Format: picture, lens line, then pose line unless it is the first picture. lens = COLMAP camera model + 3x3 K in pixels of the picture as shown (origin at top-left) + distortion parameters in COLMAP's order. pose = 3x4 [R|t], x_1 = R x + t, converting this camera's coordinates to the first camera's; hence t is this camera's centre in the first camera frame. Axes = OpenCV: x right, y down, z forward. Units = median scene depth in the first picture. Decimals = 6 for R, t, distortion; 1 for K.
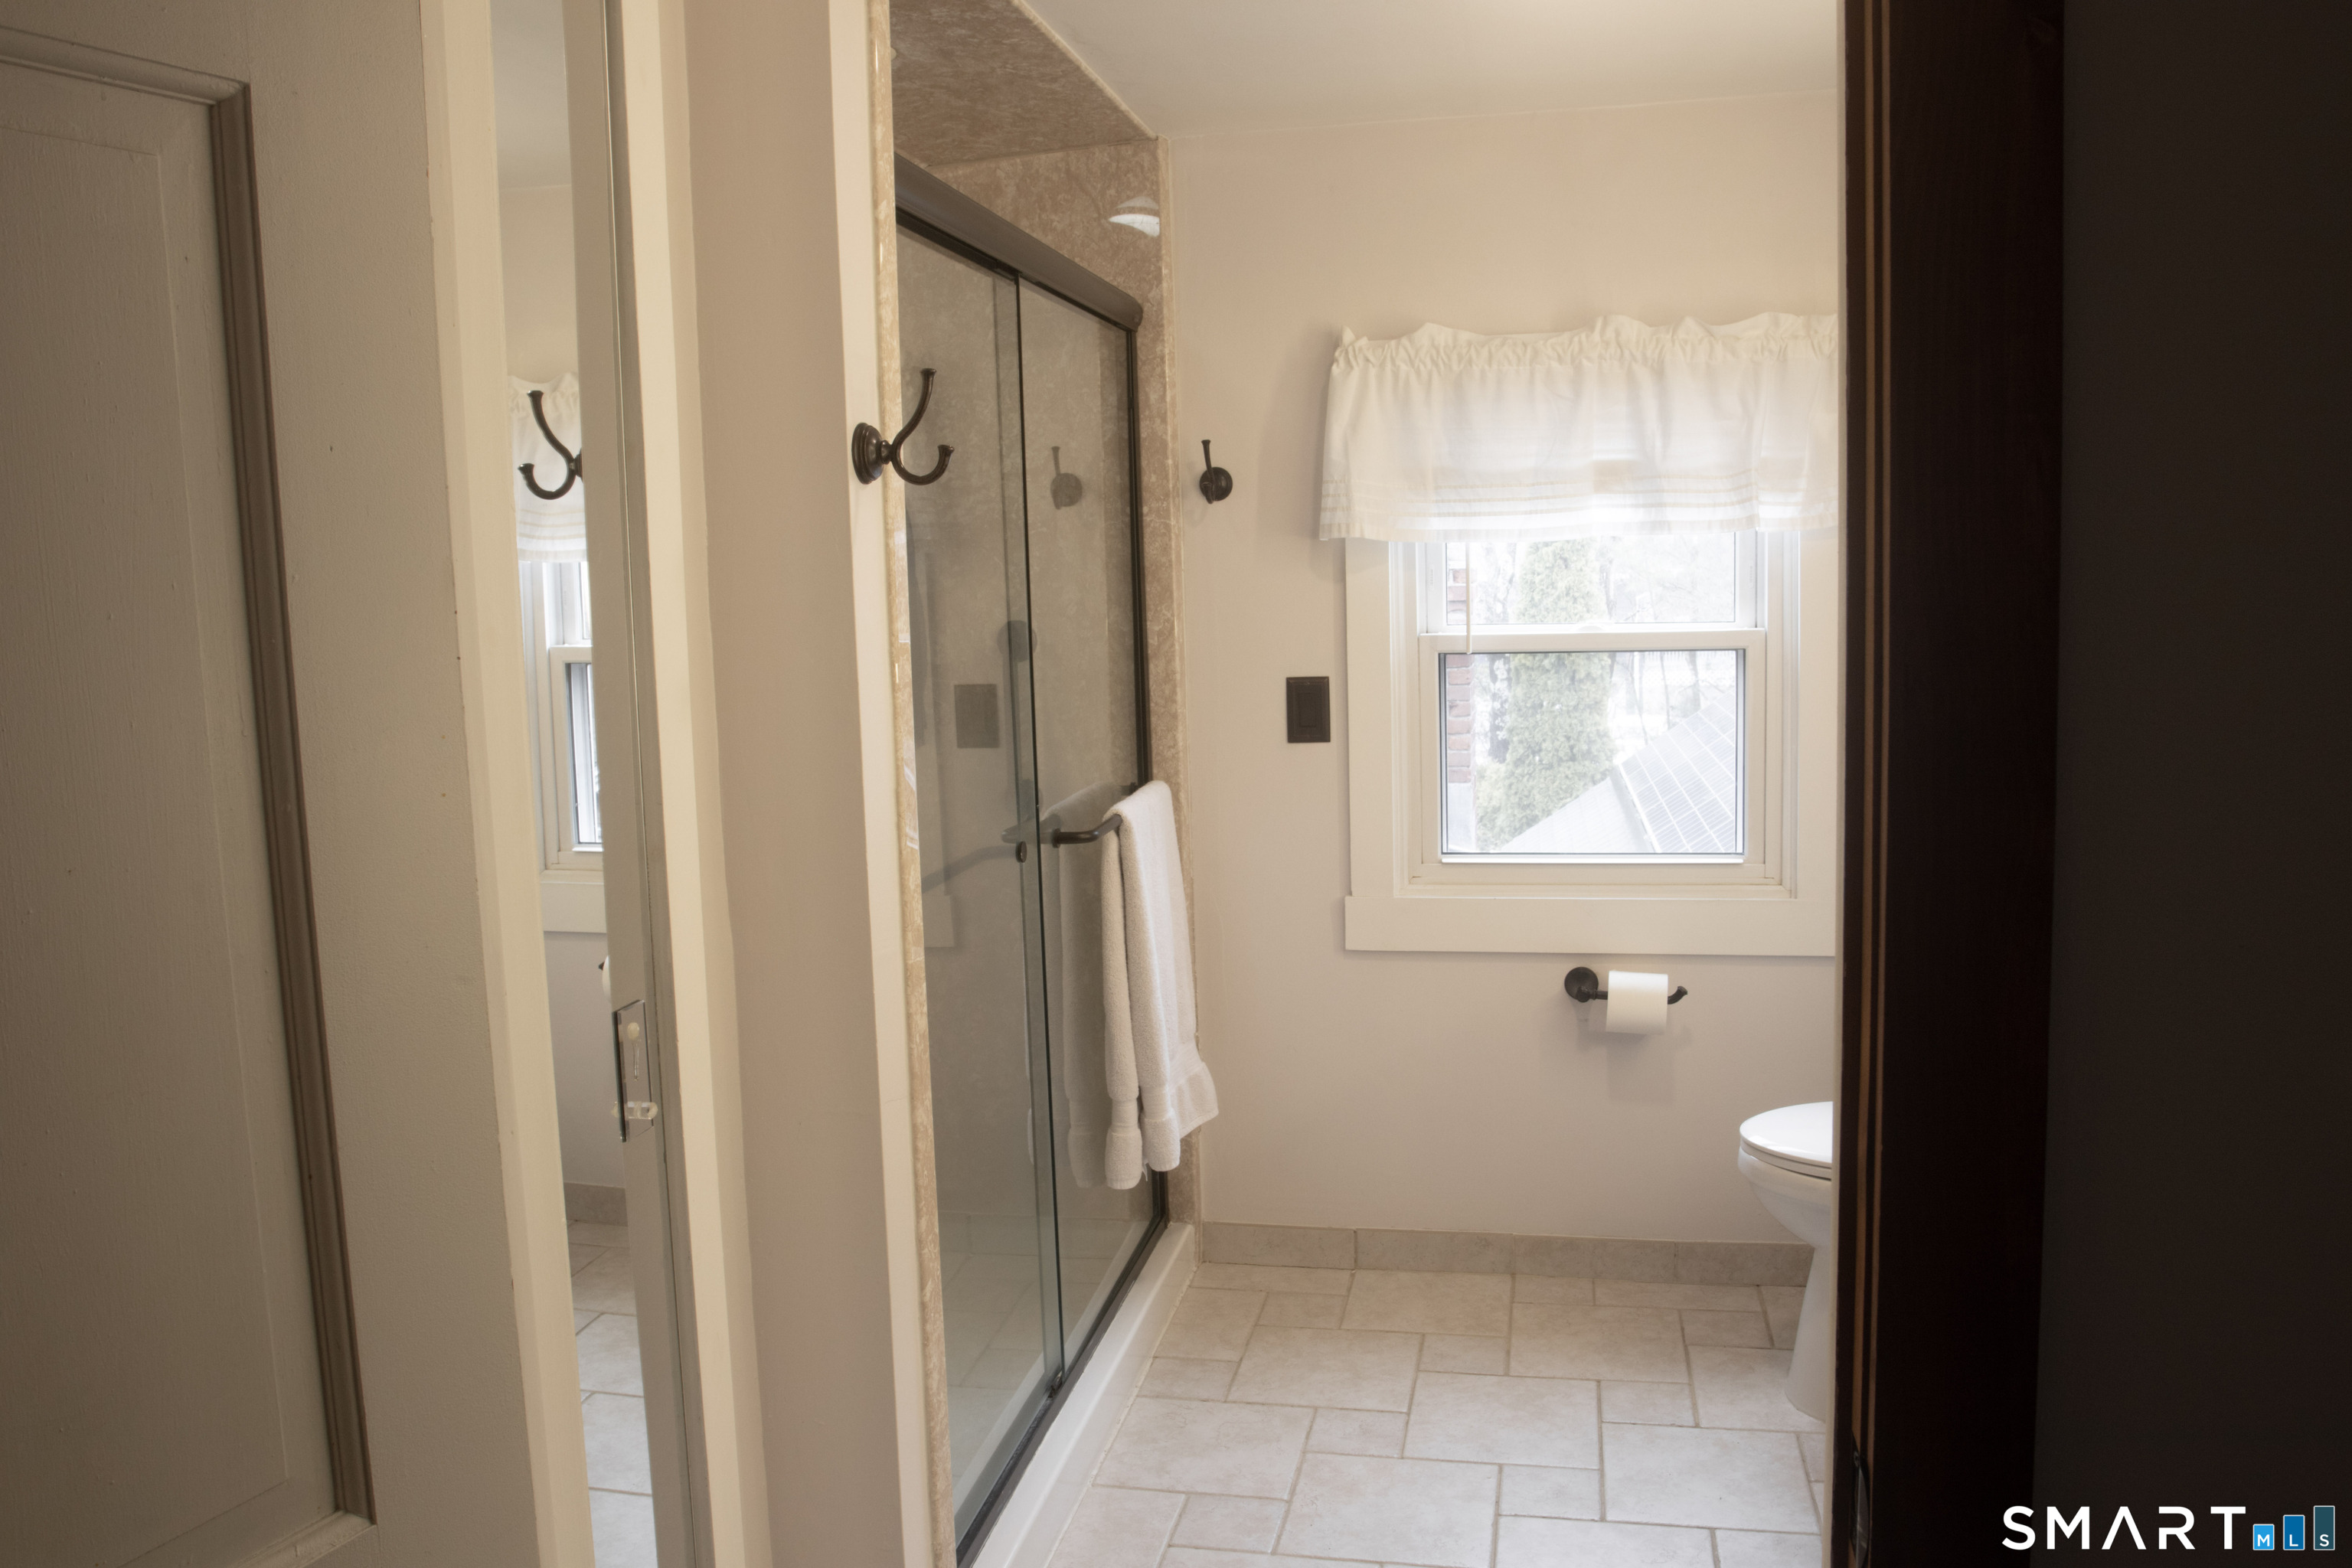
lens RADIAL K [[1851.0, 0, 1173.3], [0, 1851.0, 785.2], [0, 0, 1]] dist [-0.090548, 0.054487]
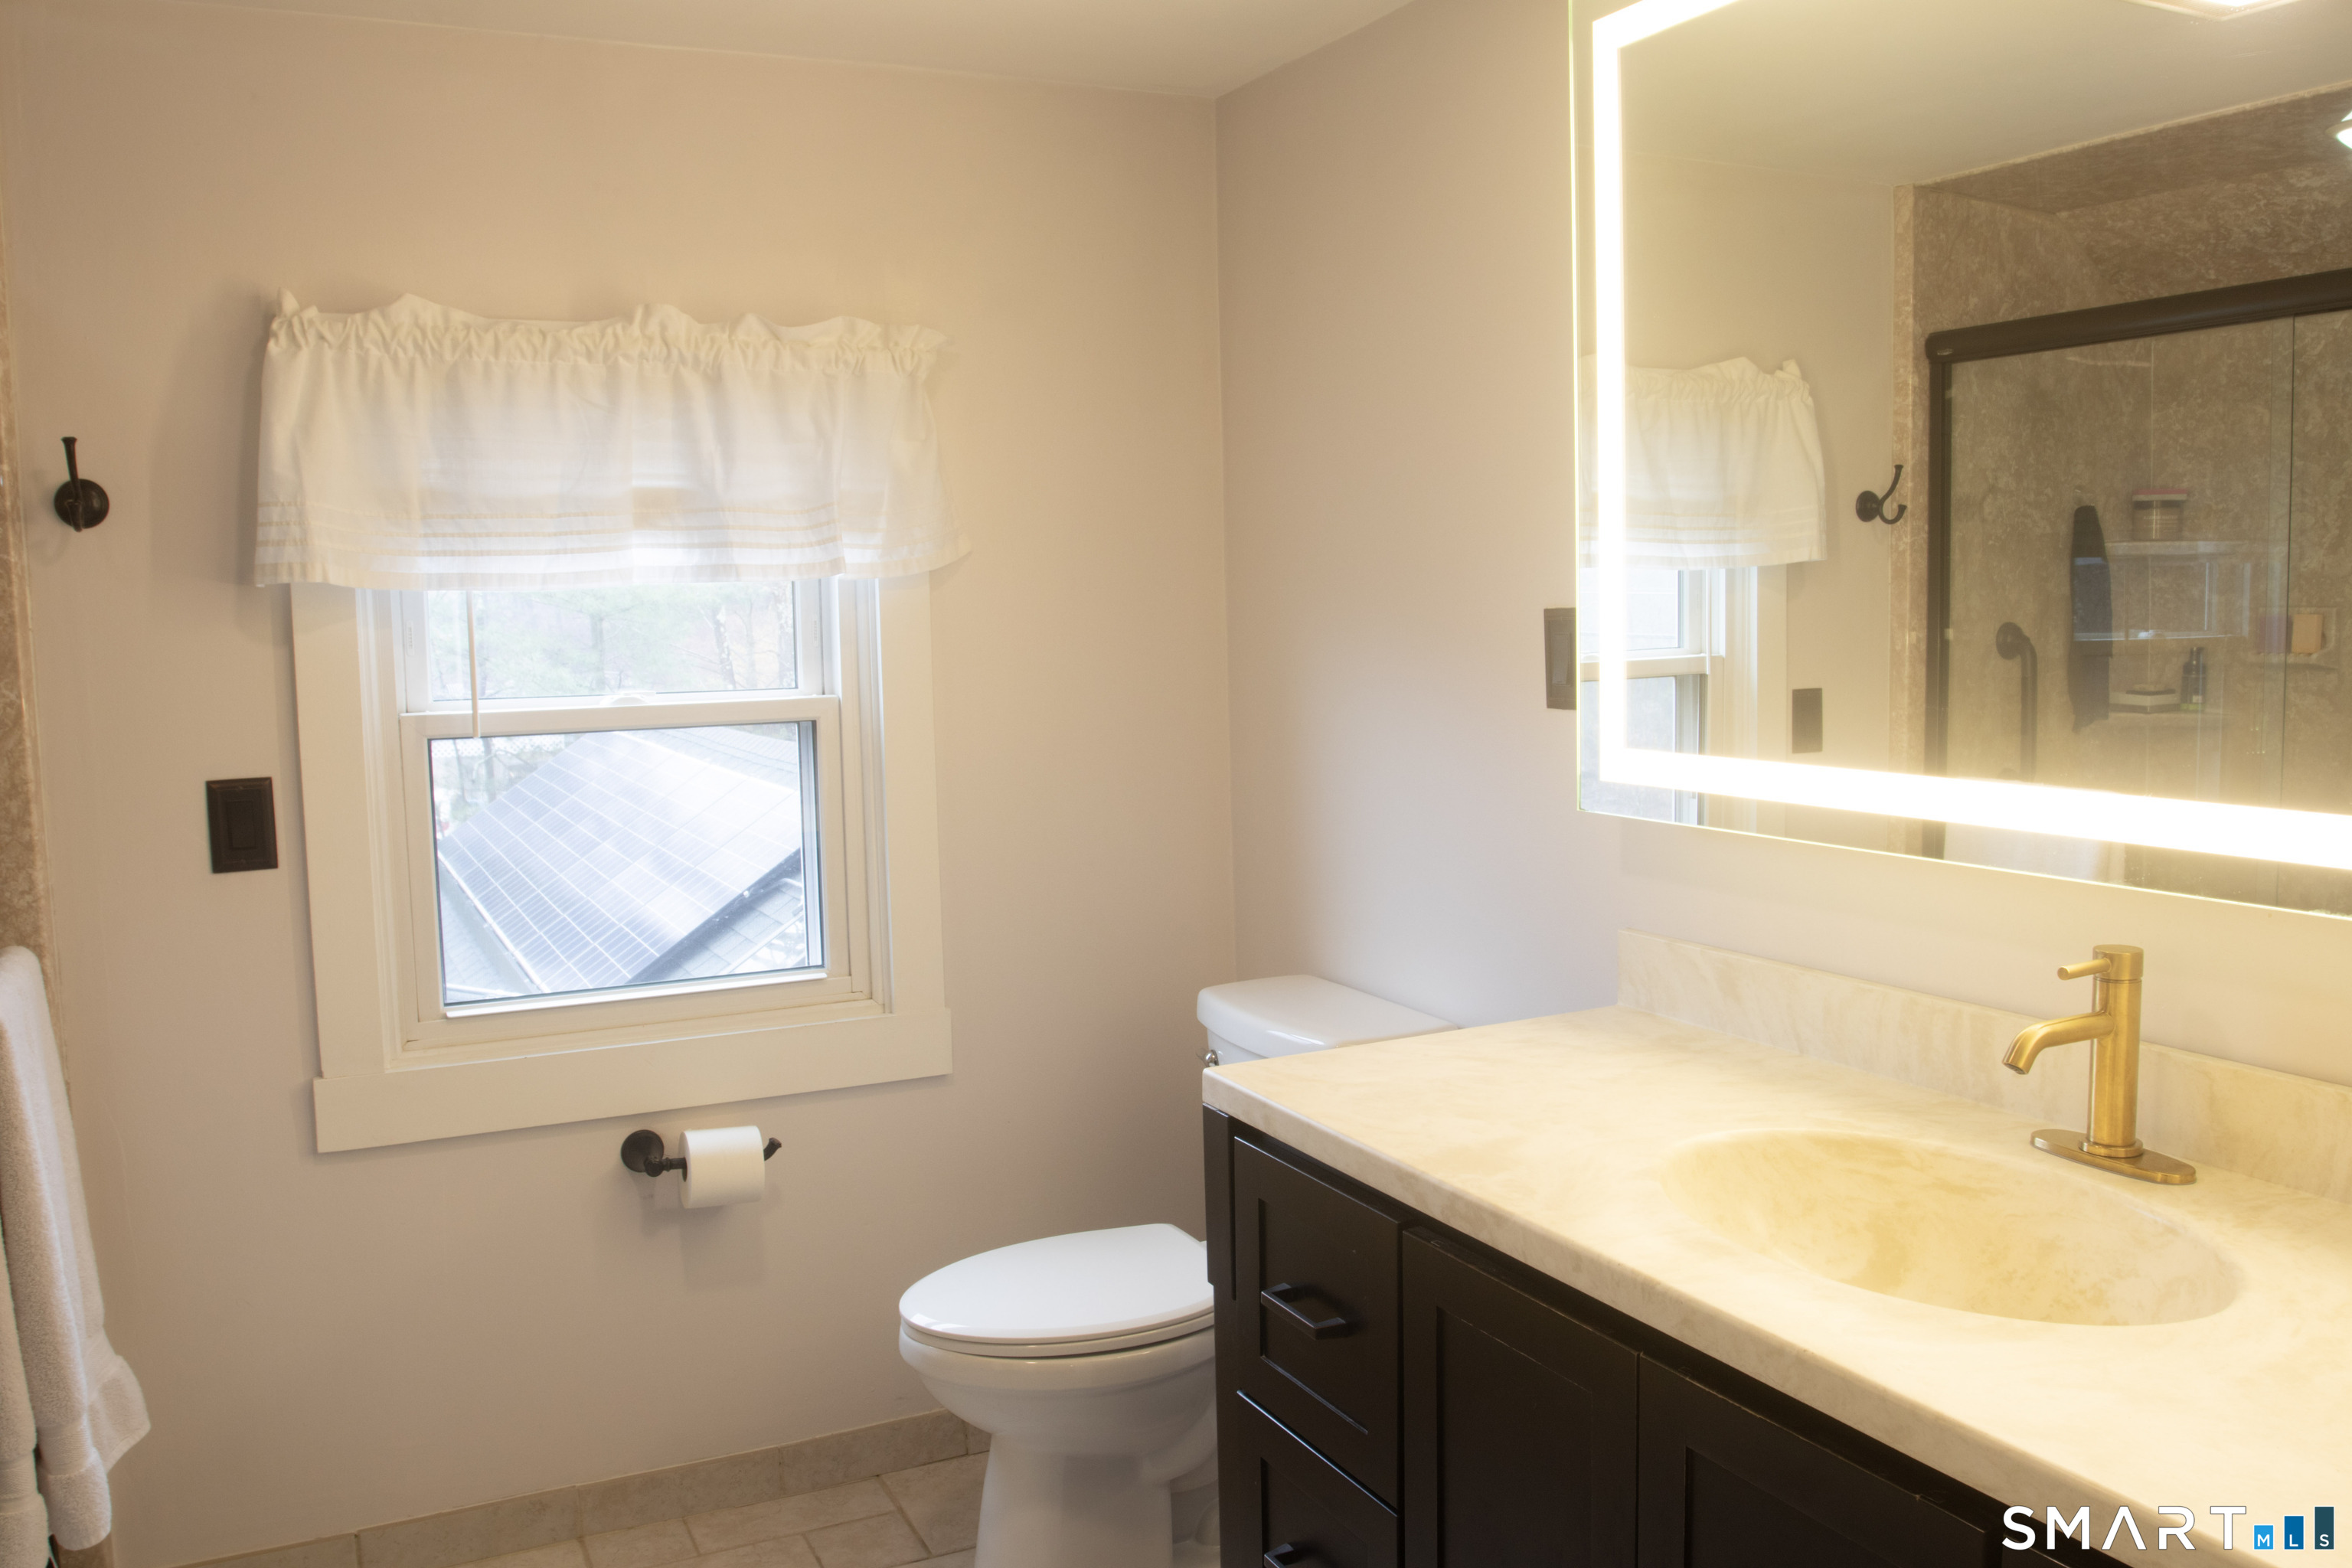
lens RADIAL K [[1851.0, 0, 1181.8], [0, 1851.0, 777.7], [0, 0, 1]] dist [-0.090548, 0.054487]
pose [[0.793908, -0.045847, 0.606307, -0.065016], [0.070458, 0.997373, -0.016840, -0.022722], [-0.603942, 0.056089, 0.795052, 0.237893]]
